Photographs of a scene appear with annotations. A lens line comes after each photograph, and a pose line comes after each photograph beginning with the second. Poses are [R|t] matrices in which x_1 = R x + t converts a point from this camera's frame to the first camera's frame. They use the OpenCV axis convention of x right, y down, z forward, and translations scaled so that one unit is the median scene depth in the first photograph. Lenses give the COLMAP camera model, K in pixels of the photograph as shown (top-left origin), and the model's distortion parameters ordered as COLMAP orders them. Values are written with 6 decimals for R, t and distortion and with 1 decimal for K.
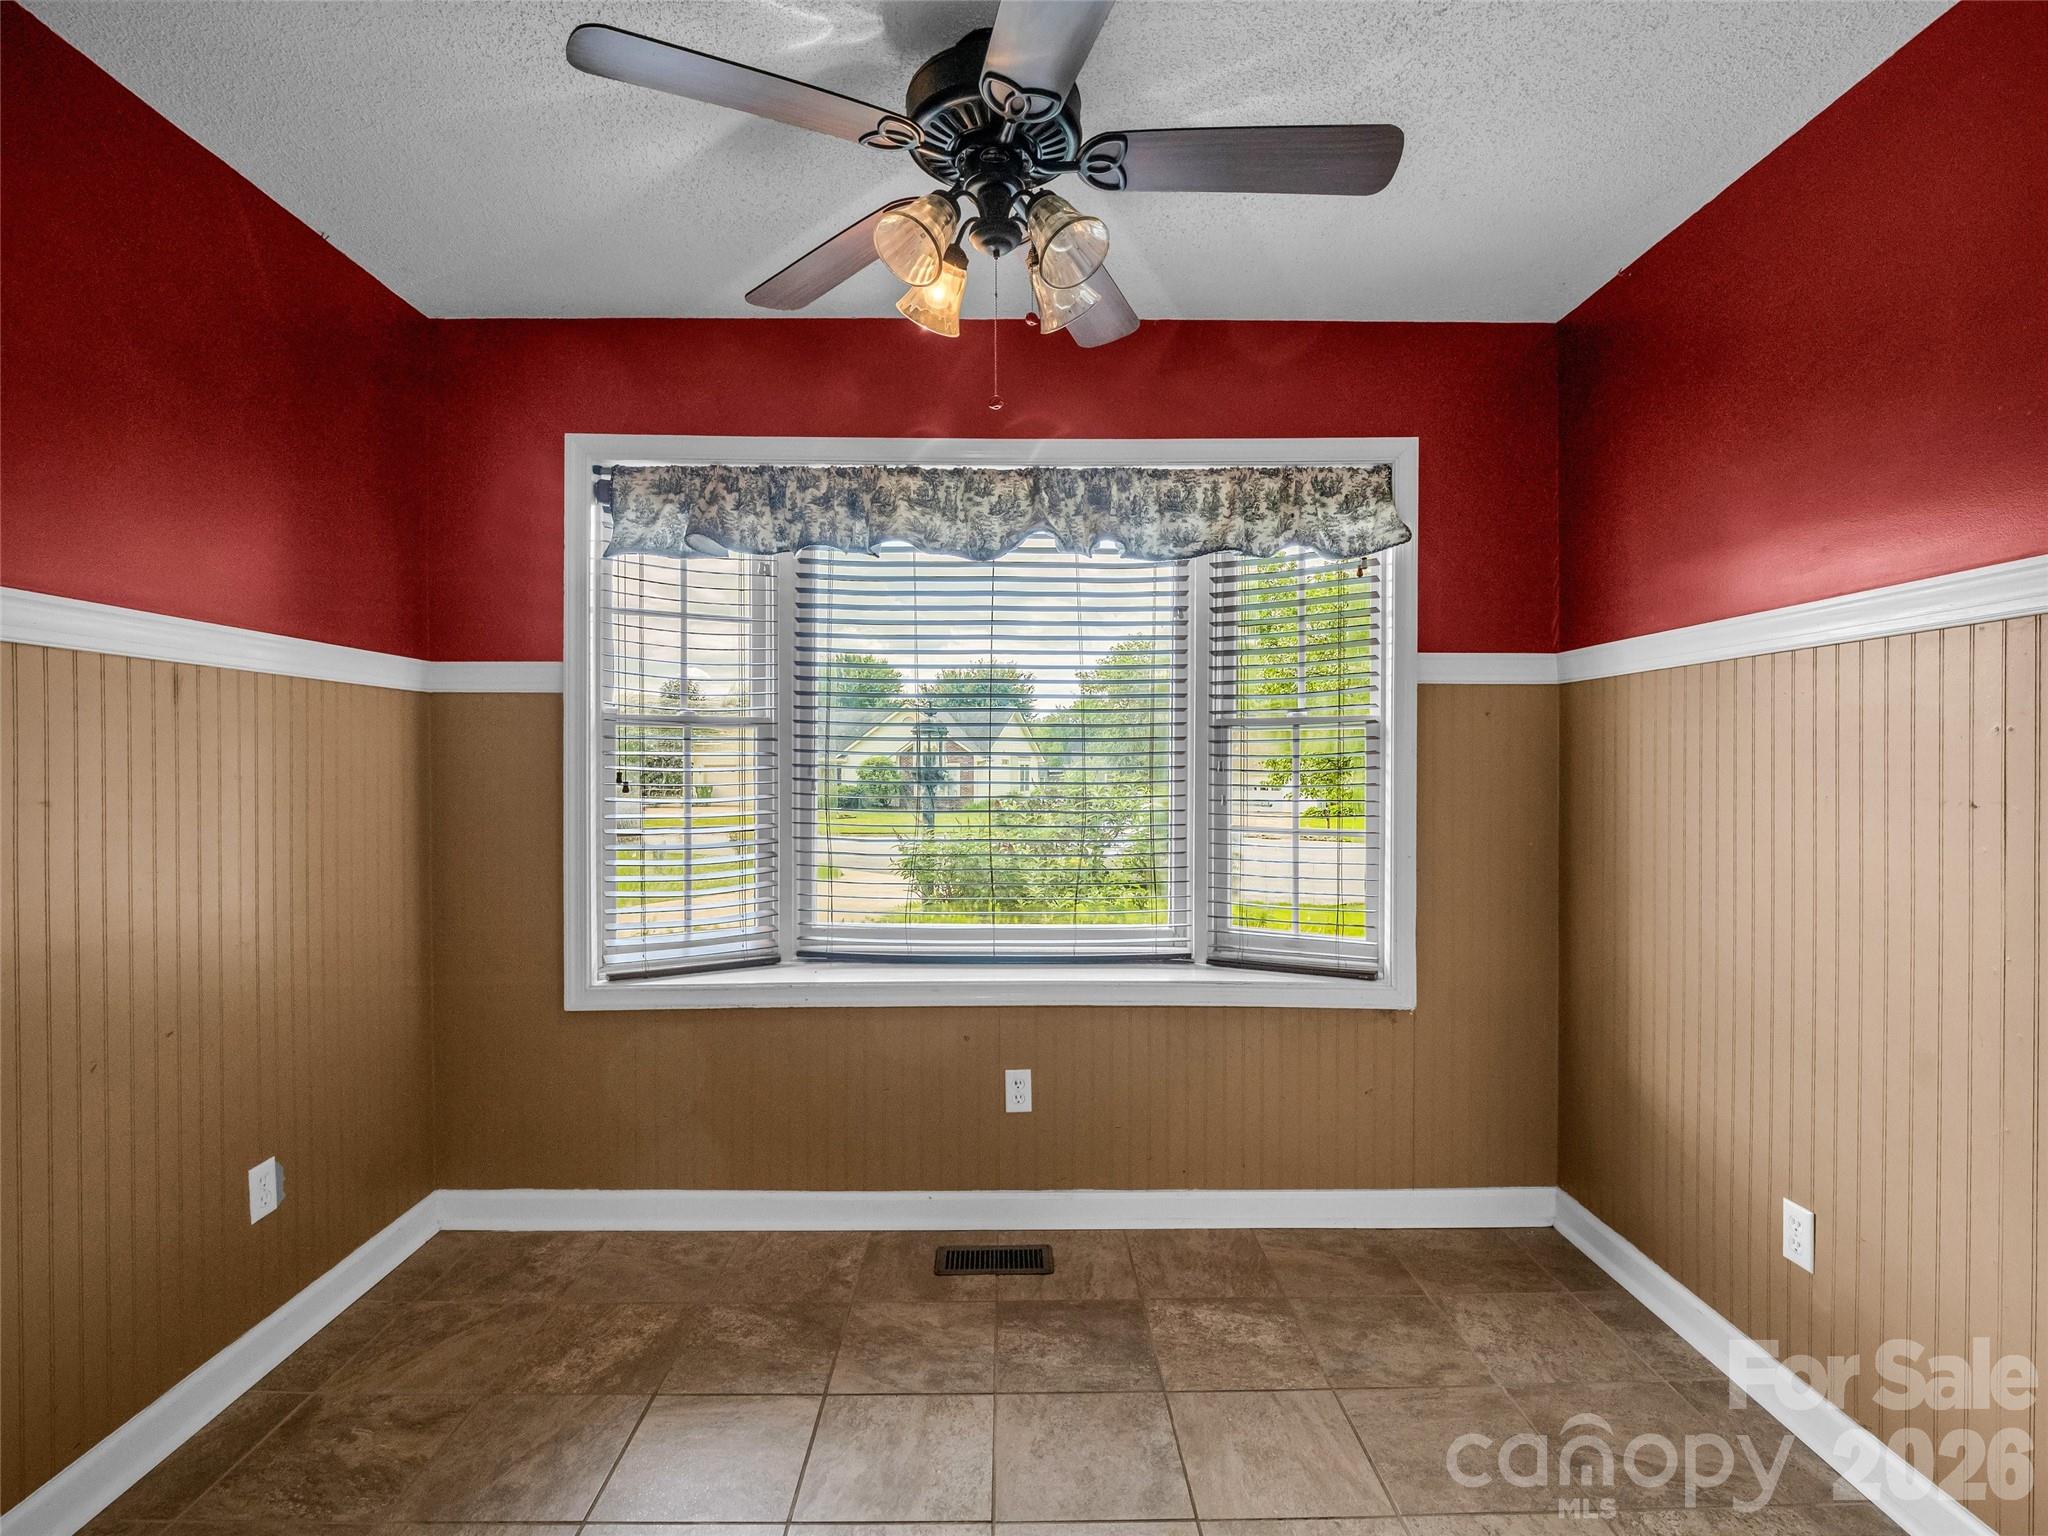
lens RADIAL K [[1008.4, 0, 1014.2], [0, 1008.4, 766.5], [0, 0, 1]] dist [-0.008807, -0.001699]
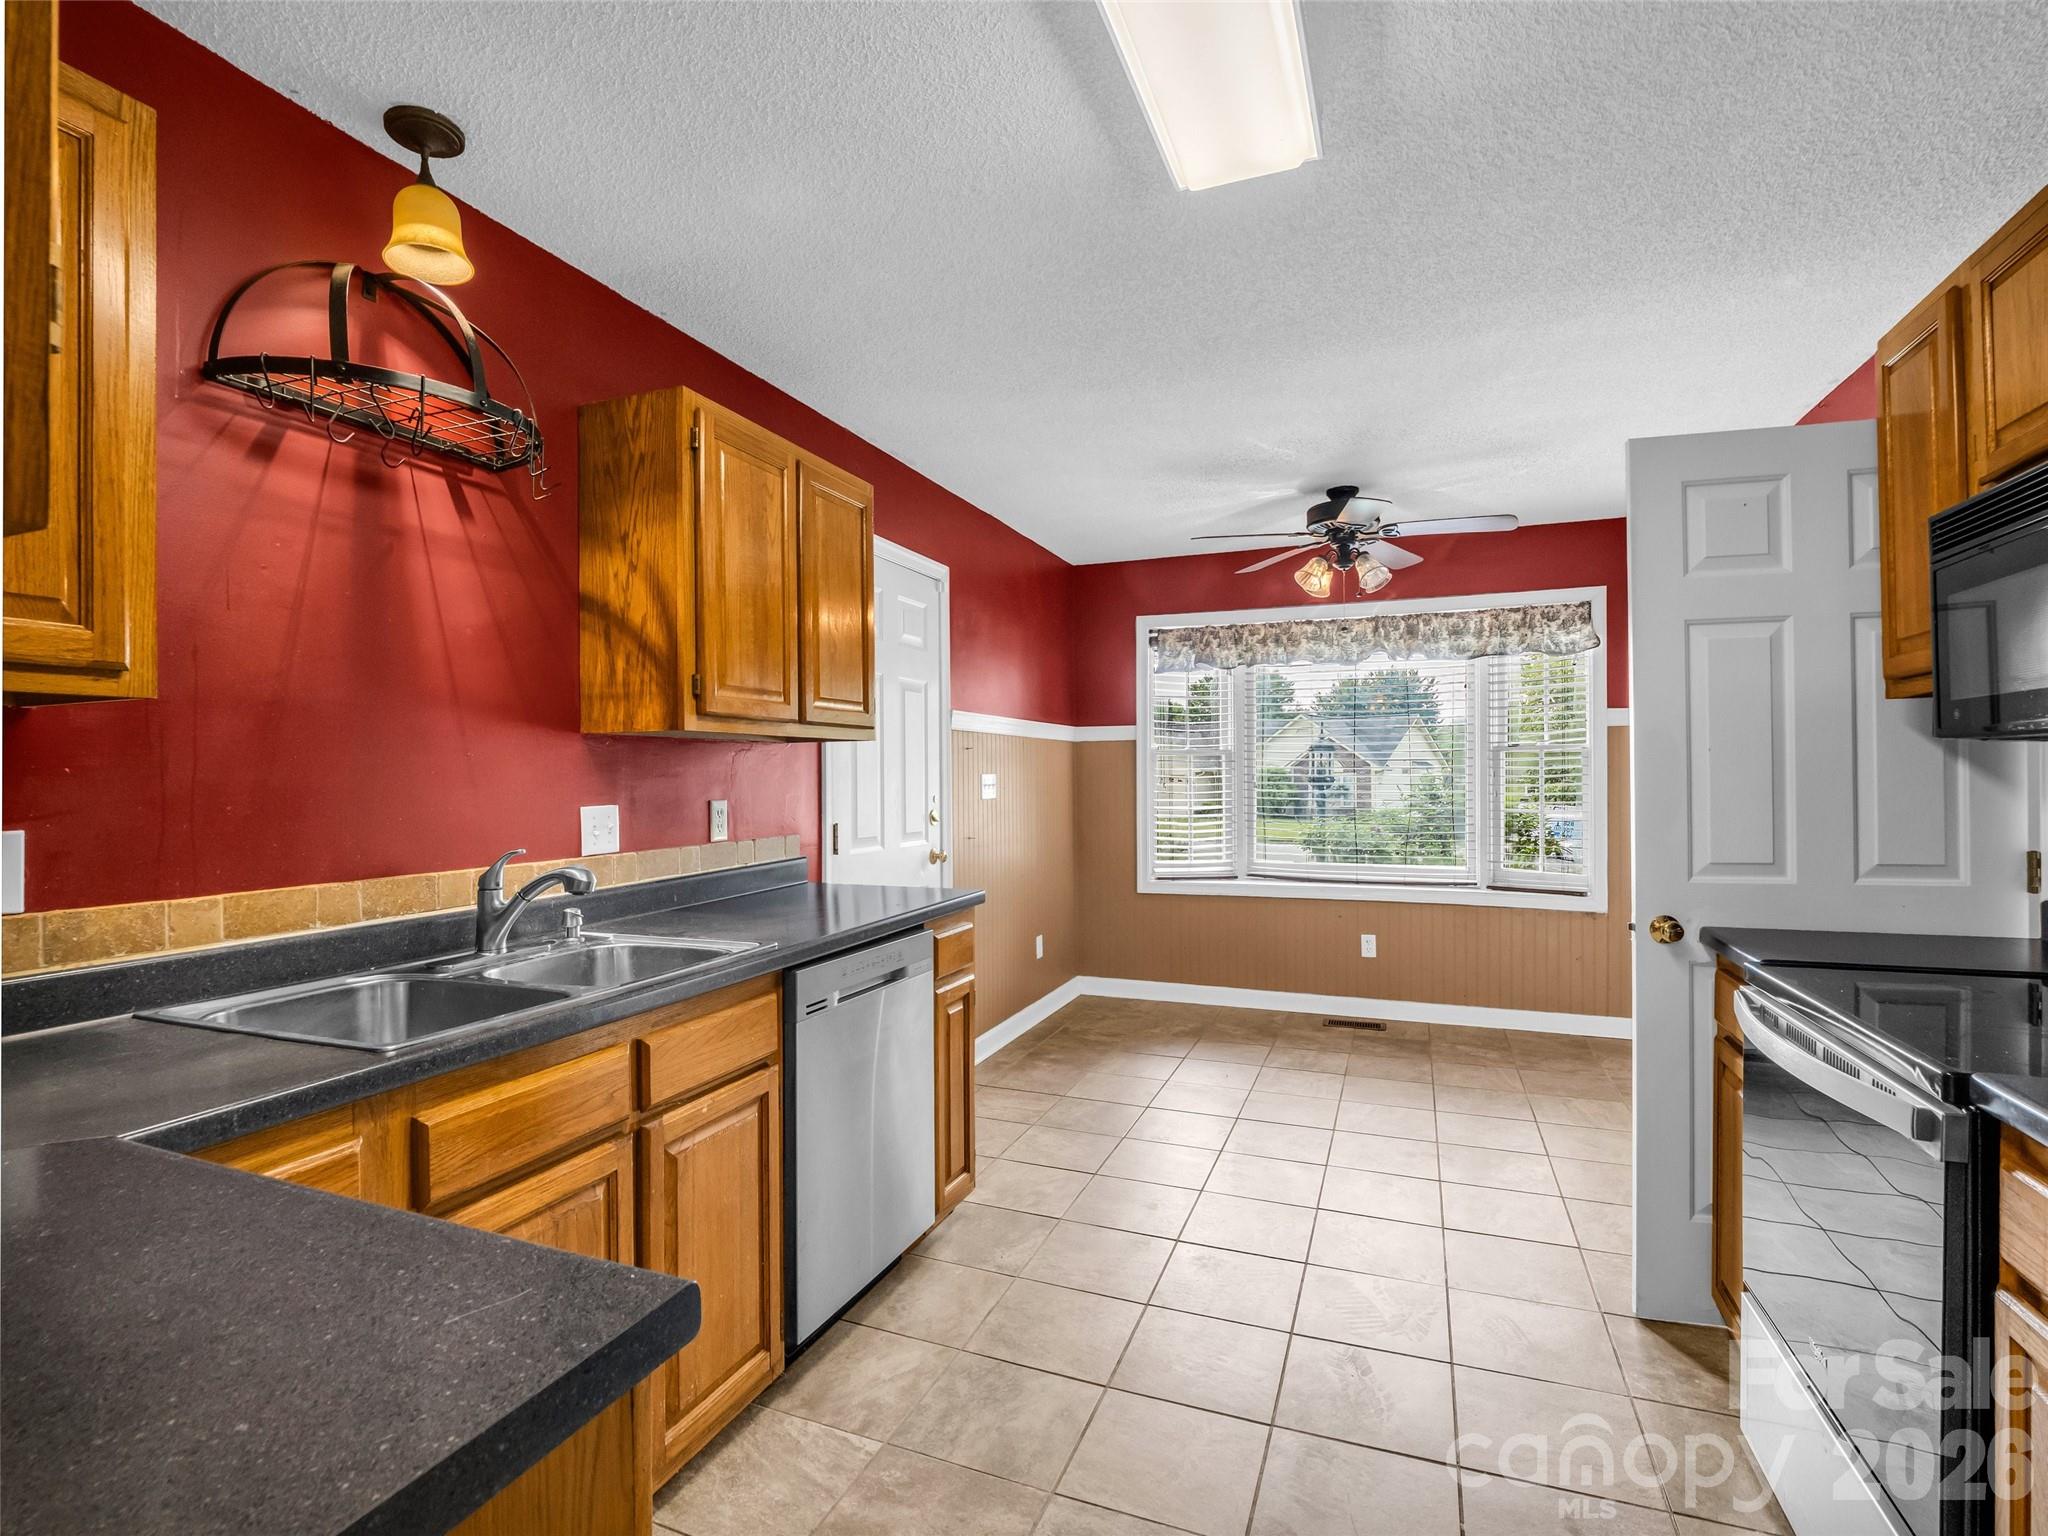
lens RADIAL K [[1005.3, 0, 1018.7], [0, 1005.3, 772.7], [0, 0, 1]] dist [-0.009732, -0.007754]
pose [[0.928934, -0.005875, -0.370198, 0.094322], [0.004255, 0.999977, -0.005192, 0.003260], [0.370220, 0.003248, 0.928938, -1.007246]]
